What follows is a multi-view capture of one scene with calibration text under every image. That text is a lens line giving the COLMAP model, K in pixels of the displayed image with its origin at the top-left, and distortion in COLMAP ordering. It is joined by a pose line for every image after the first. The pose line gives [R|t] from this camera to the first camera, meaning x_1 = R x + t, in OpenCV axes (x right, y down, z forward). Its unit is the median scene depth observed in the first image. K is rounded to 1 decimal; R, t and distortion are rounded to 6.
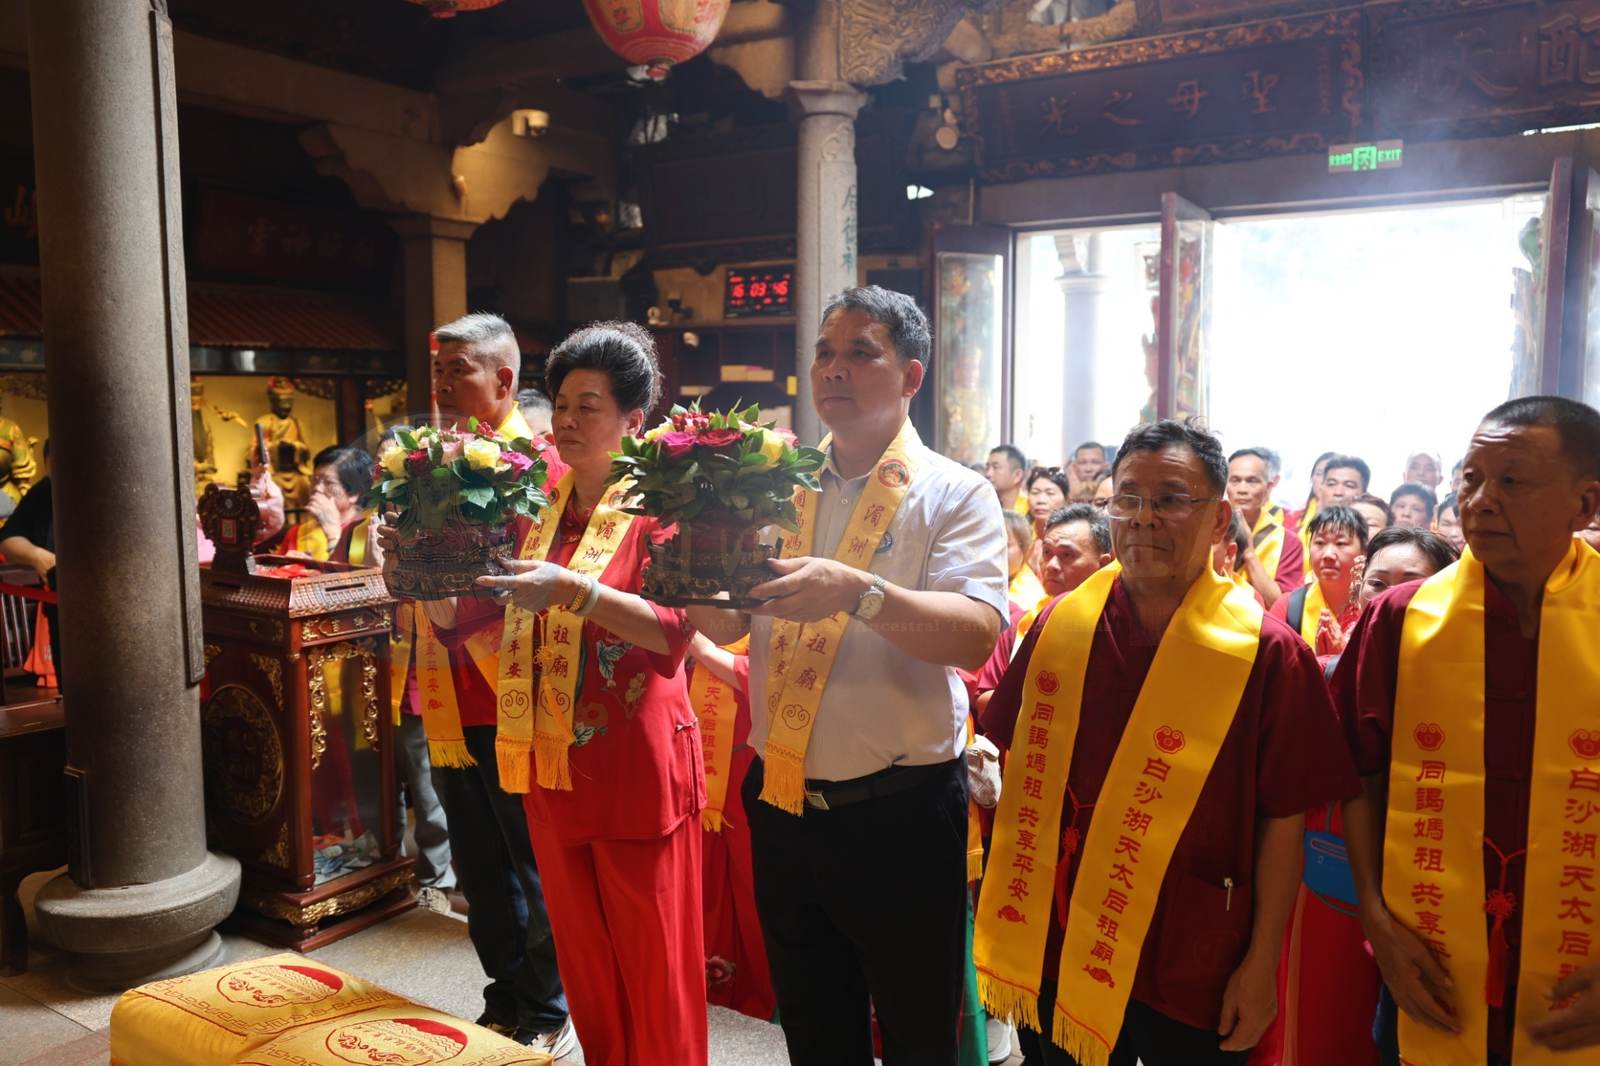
lens RADIAL K [[1250.5, 0, 806.5], [0, 1250.5, 529.3], [0, 0, 1]] dist [-0.068874, 0.084830]
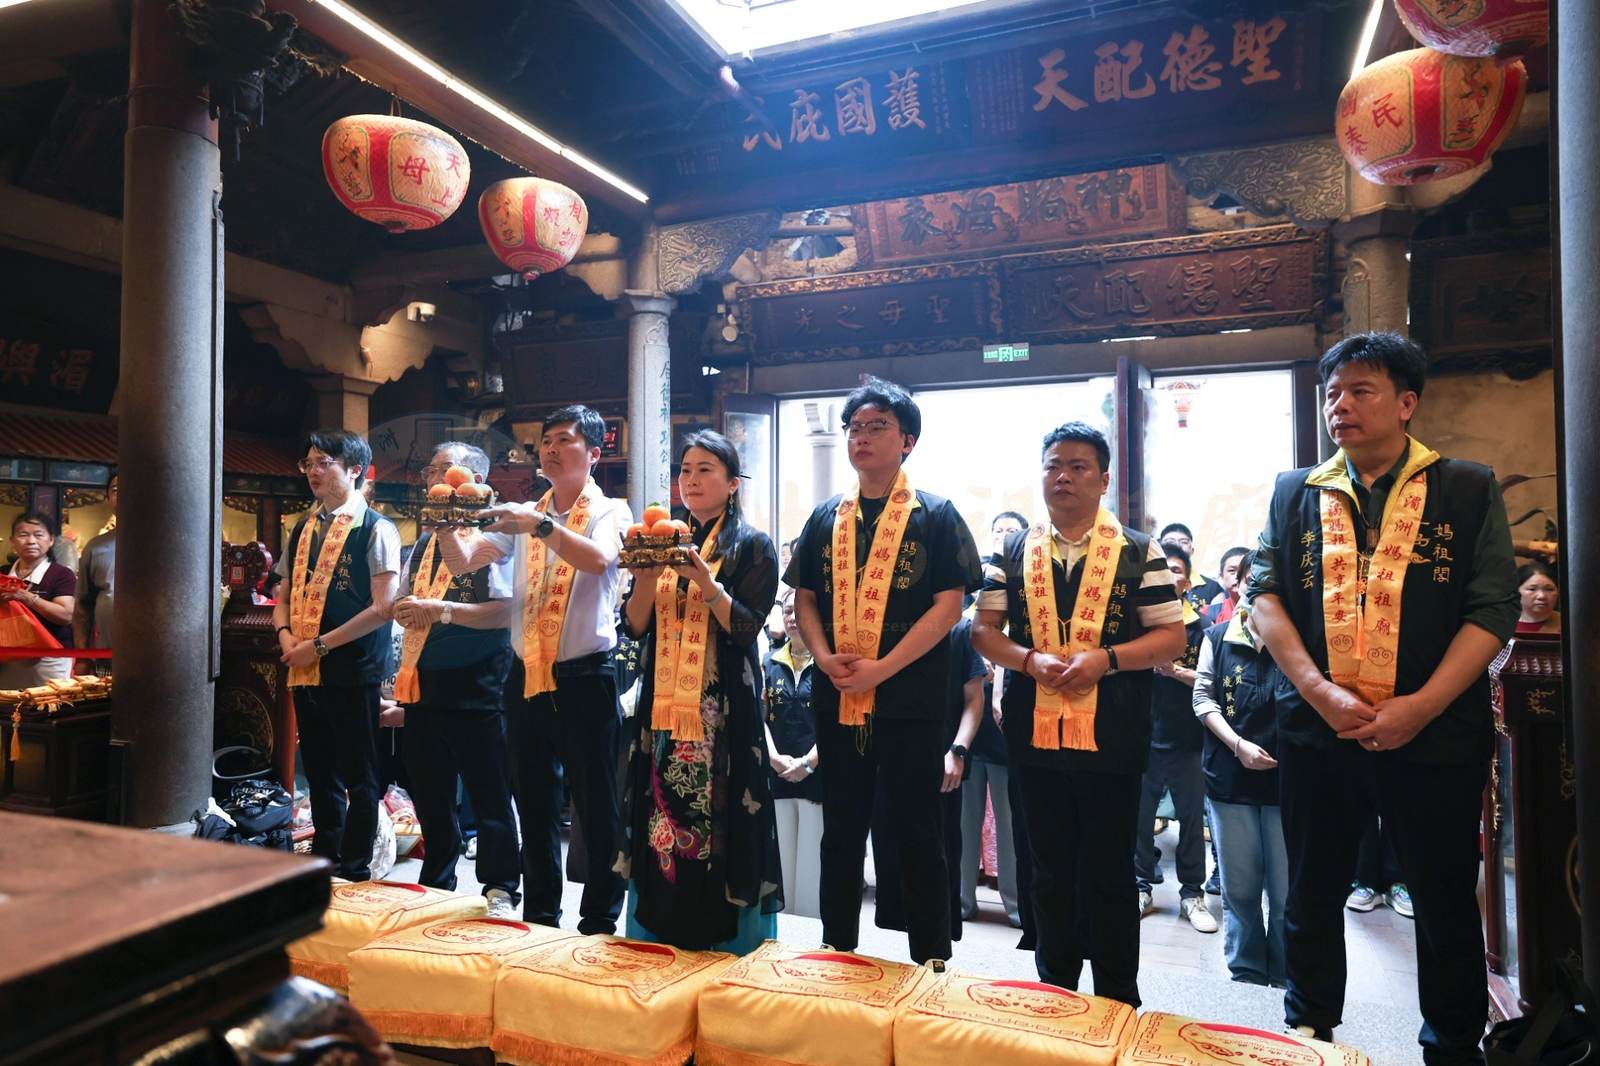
lens RADIAL K [[1003.9, 0, 787.9], [0, 1003.9, 520.4], [0, 0, 1]] dist [-0.020815, 0.035217]
pose [[0.983850, 0.004593, 0.178938, -0.030863], [0.018667, 0.991587, -0.128087, 0.053509], [-0.178021, 0.129359, 0.975487, -0.125373]]
